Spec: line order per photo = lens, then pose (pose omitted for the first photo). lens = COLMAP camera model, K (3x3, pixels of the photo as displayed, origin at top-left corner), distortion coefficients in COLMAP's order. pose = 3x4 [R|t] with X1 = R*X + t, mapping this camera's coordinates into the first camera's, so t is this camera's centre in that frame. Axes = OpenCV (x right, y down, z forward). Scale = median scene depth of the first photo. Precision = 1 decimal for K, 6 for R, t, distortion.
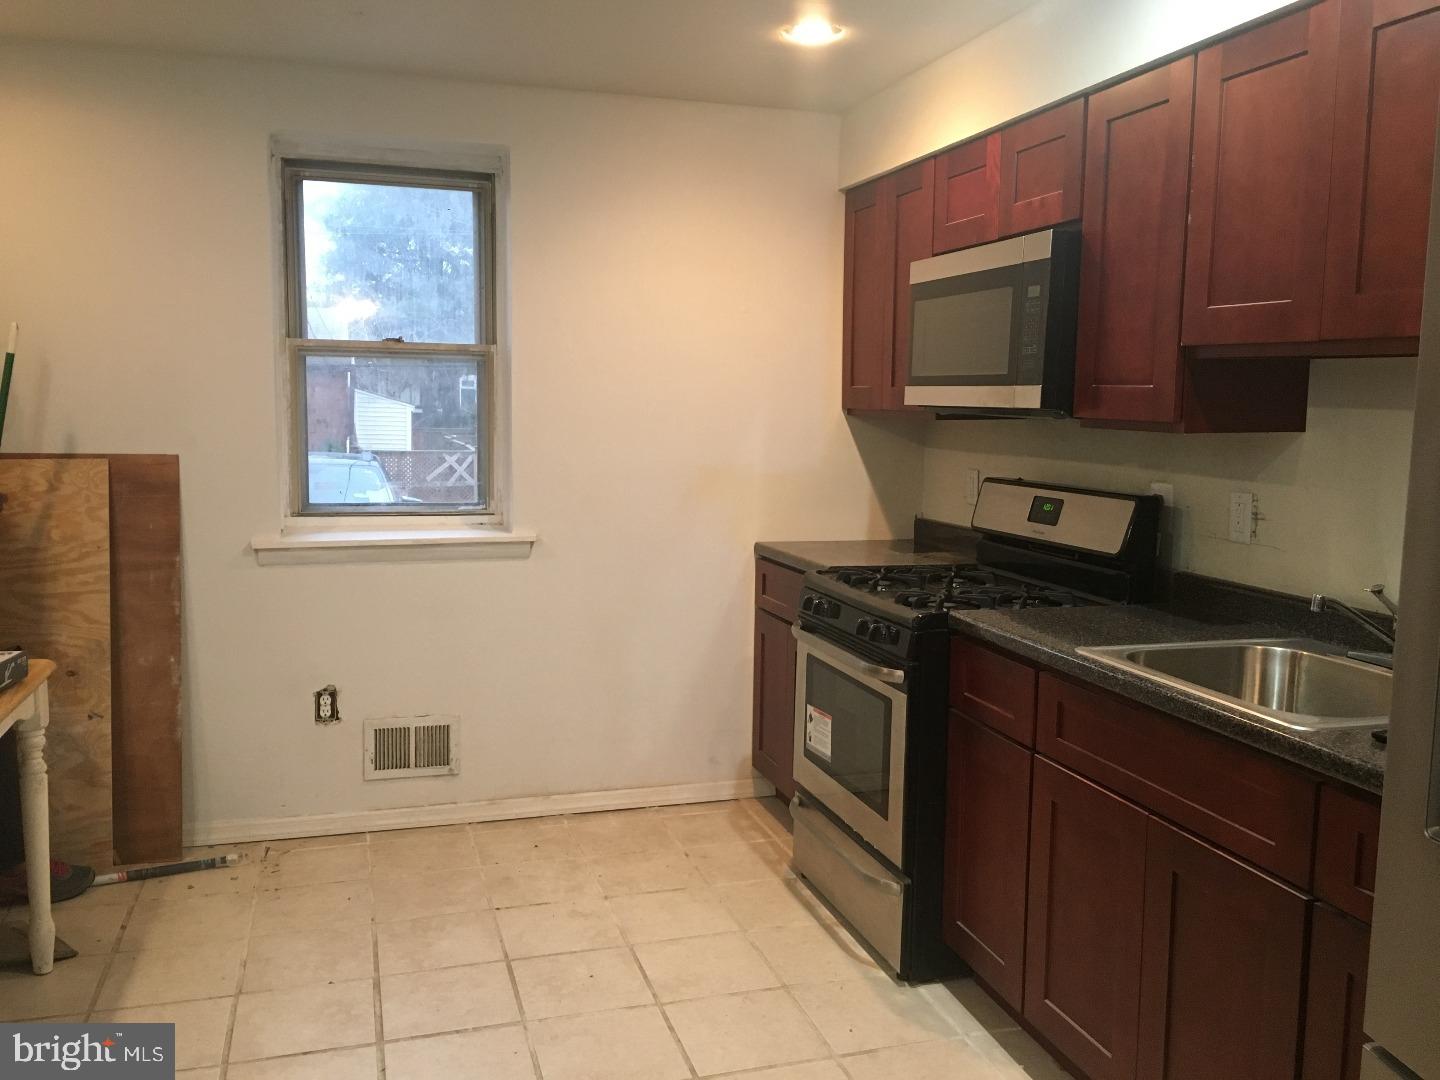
lens RADIAL K [[1199.0, 0, 720.0], [0, 1199.0, 540.0], [0, 0, 1]] dist [0.009307, 0.000128]
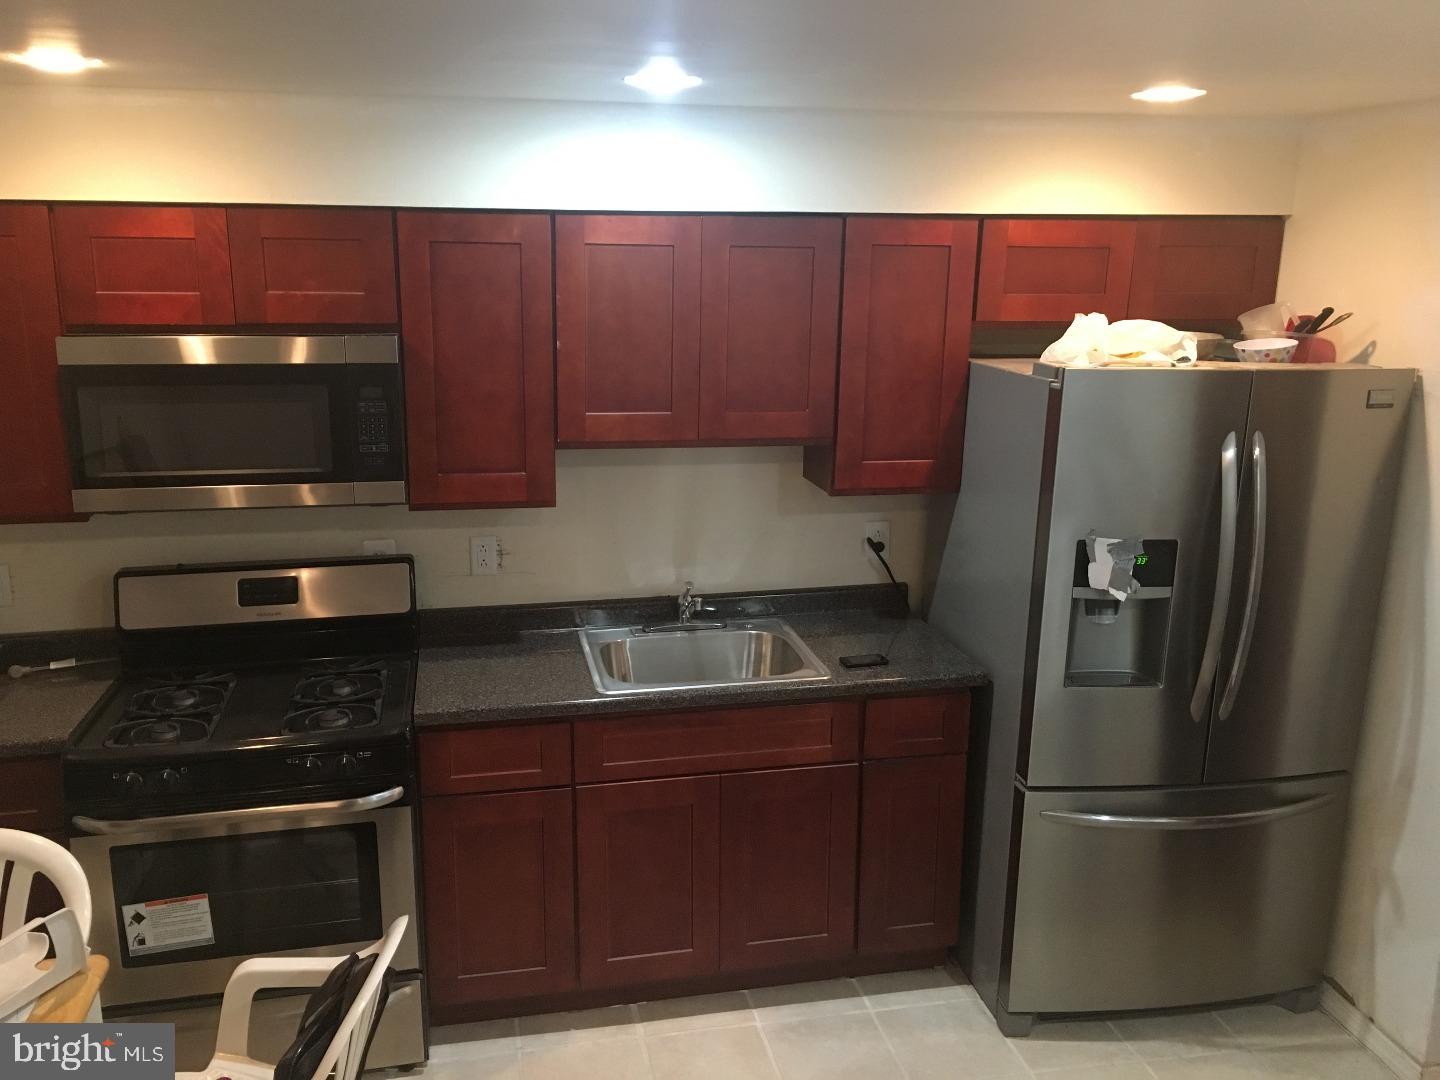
lens RADIAL K [[1199.0, 0, 720.0], [0, 1199.0, 540.0], [0, 0, 1]] dist [0.009307, 0.000128]
pose [[0.101686, -0.230814, 0.967670, -0.680195], [0.120089, 0.968447, 0.218380, -0.252819], [-0.987542, 0.094000, 0.126196, 0.541496]]
